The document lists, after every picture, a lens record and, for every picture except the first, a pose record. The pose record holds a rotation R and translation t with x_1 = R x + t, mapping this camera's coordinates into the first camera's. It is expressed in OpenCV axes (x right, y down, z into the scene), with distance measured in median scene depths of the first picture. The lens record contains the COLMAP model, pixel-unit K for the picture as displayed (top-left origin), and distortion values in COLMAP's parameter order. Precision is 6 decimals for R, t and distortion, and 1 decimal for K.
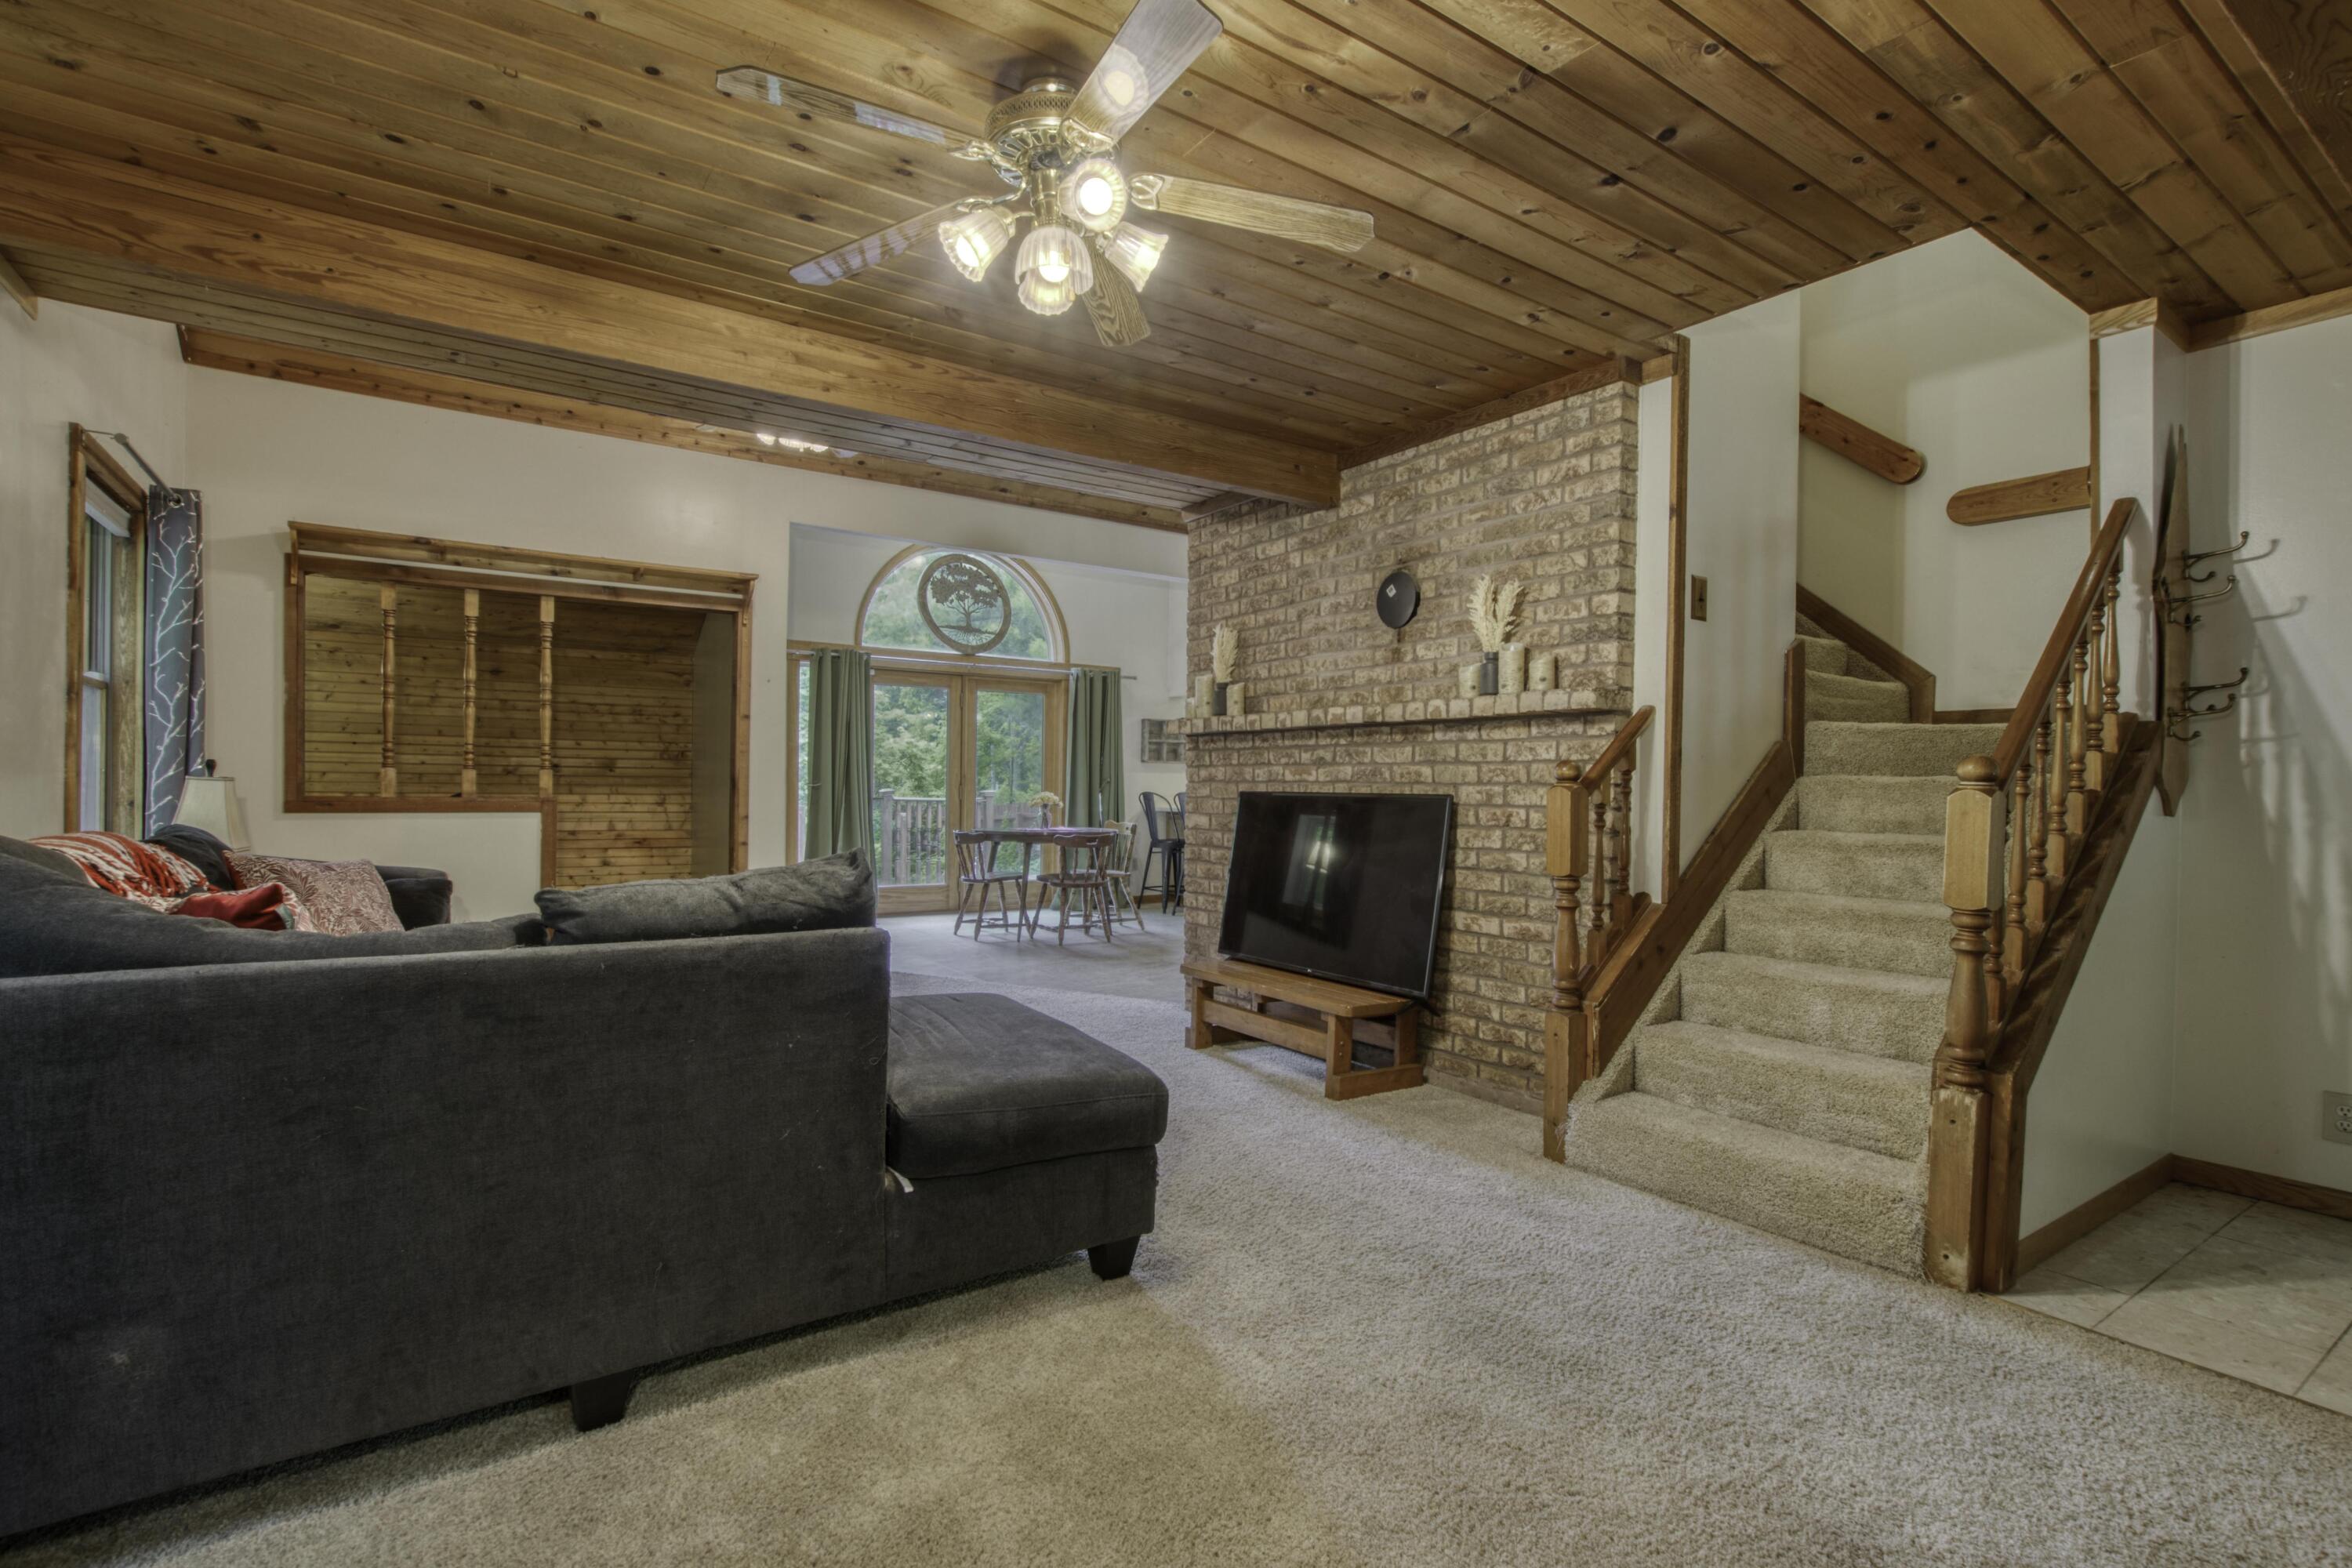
lens RADIAL K [[1103.8, 0, 1192.2], [0, 1103.8, 791.1], [0, 0, 1]] dist [-0.016651, 0.003150]
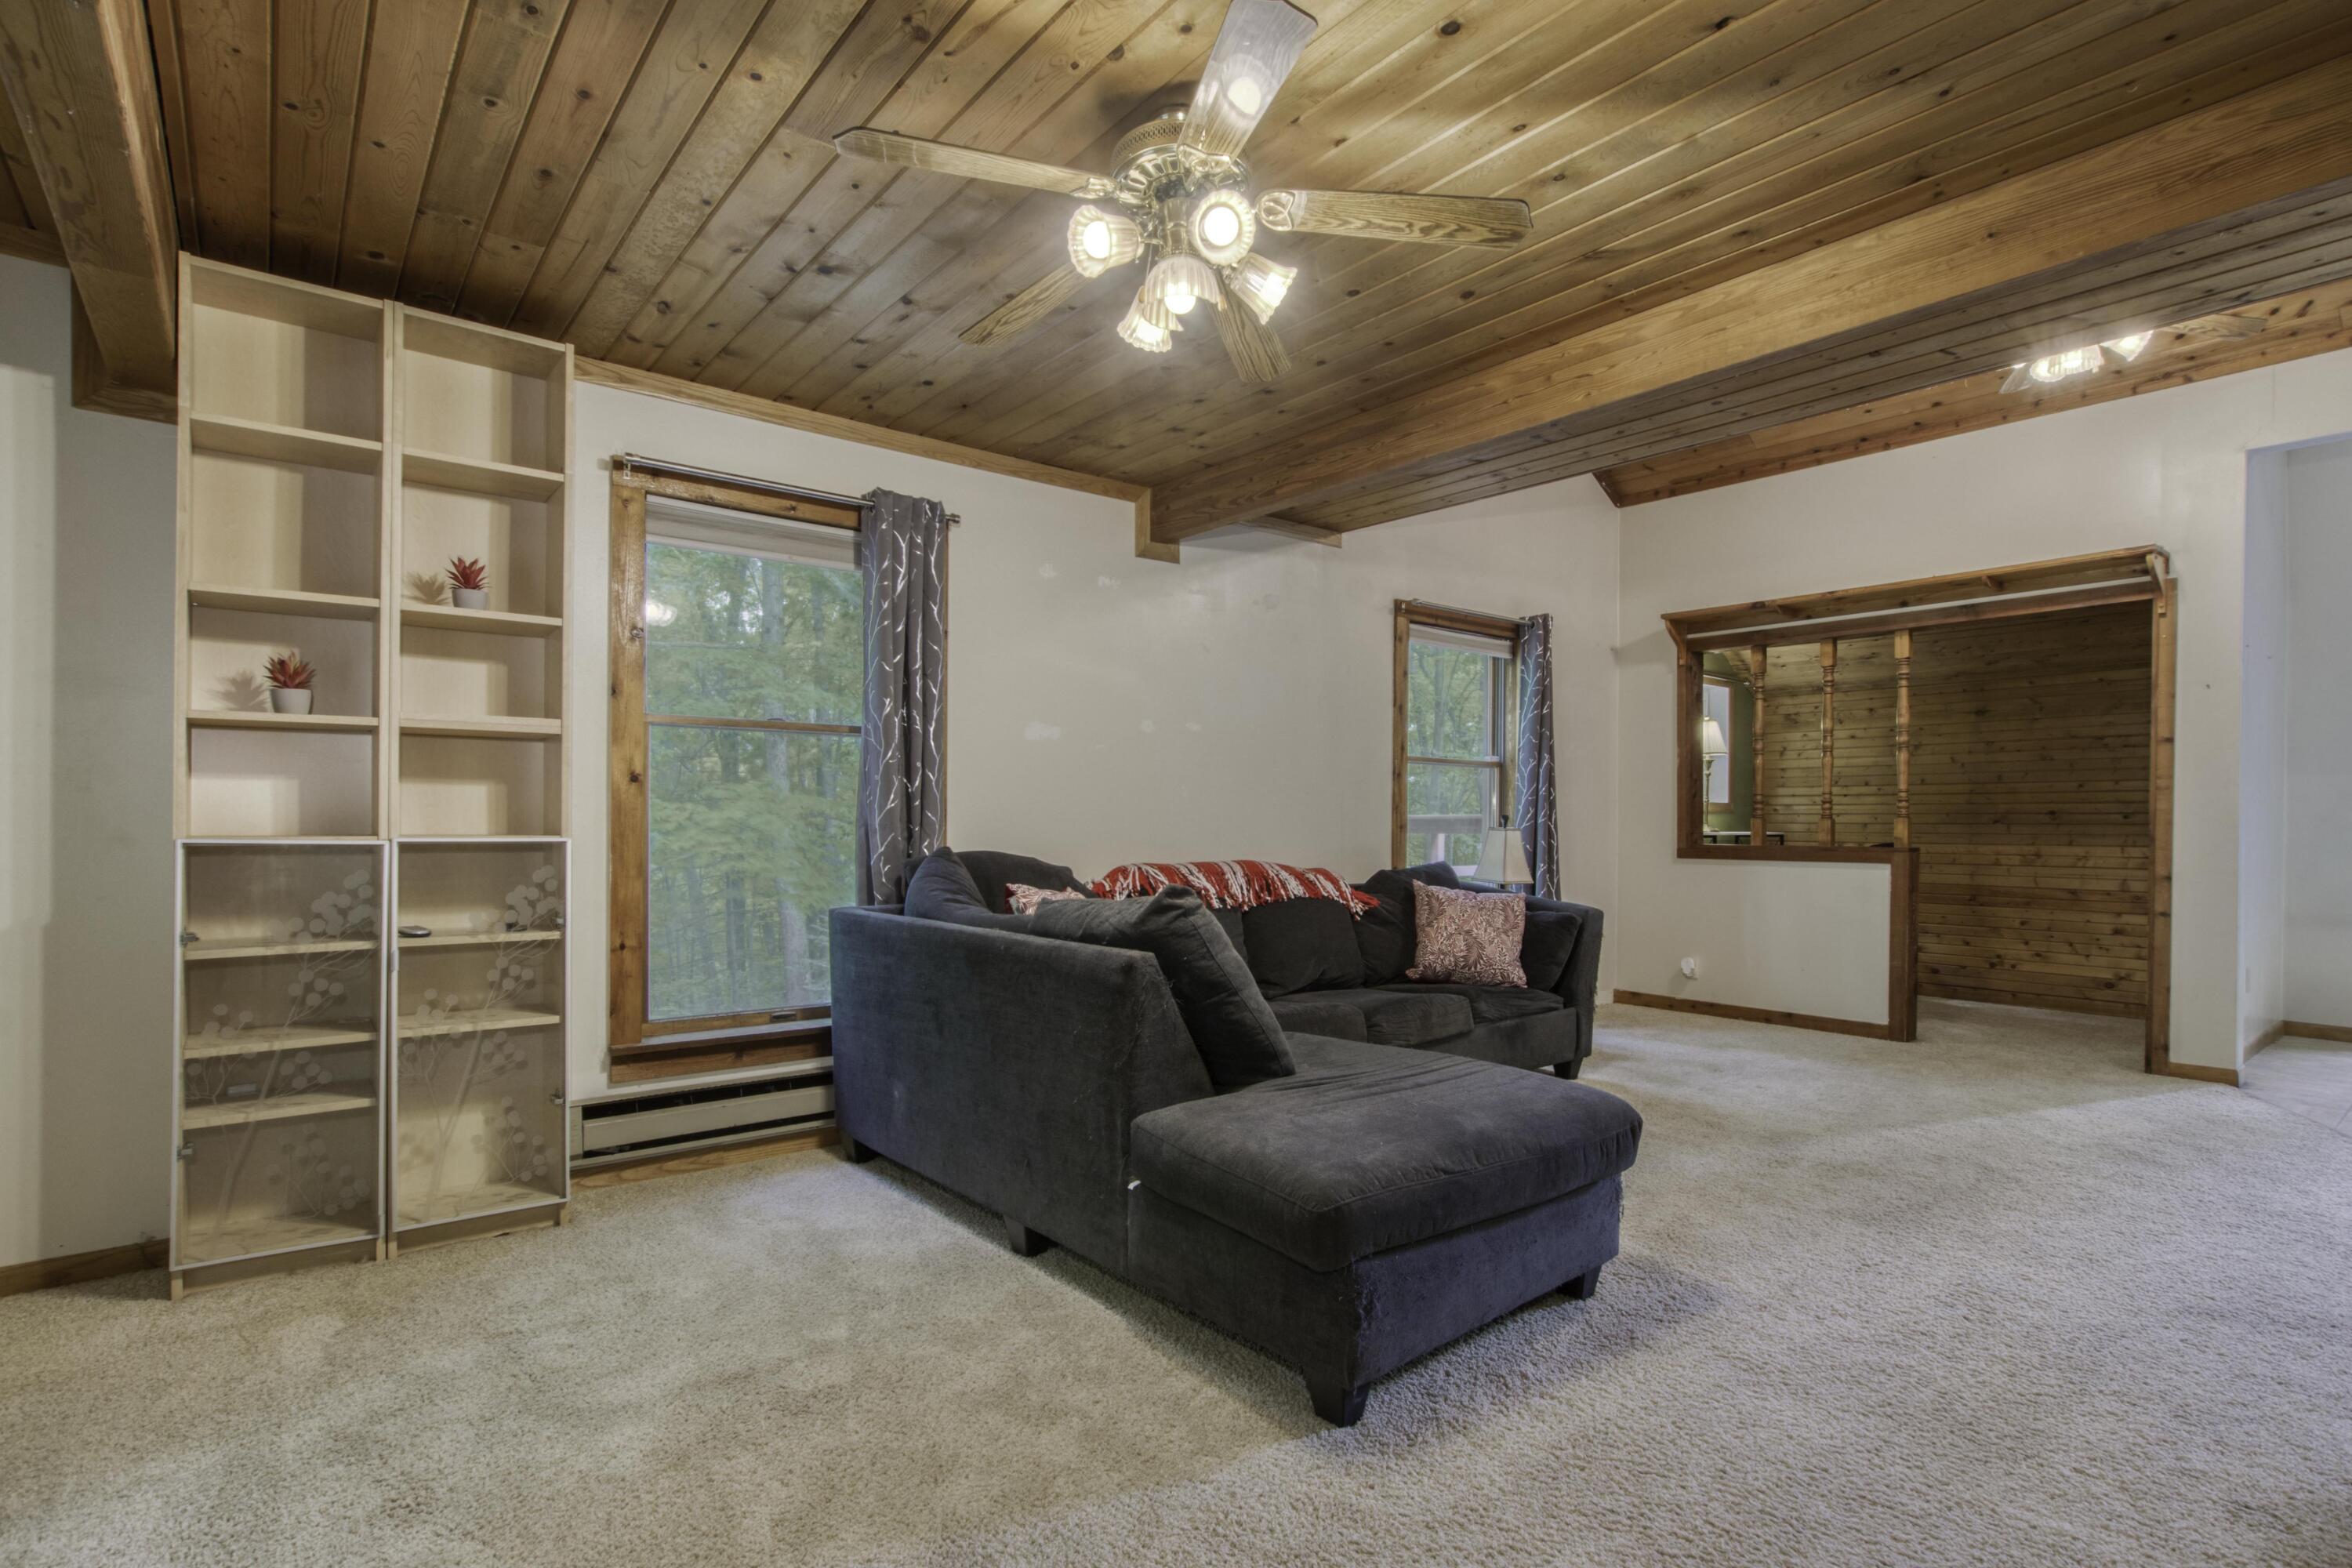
lens RADIAL K [[1103.8, 0, 1159.9], [0, 1103.8, 821.8], [0, 0, 1]] dist [-0.016651, 0.003150]
pose [[0.068145, -0.010637, -0.997619, 0.265813], [-0.007650, 0.999908, -0.011184, -0.000808], [0.997646, 0.008394, 0.068057, 0.288618]]
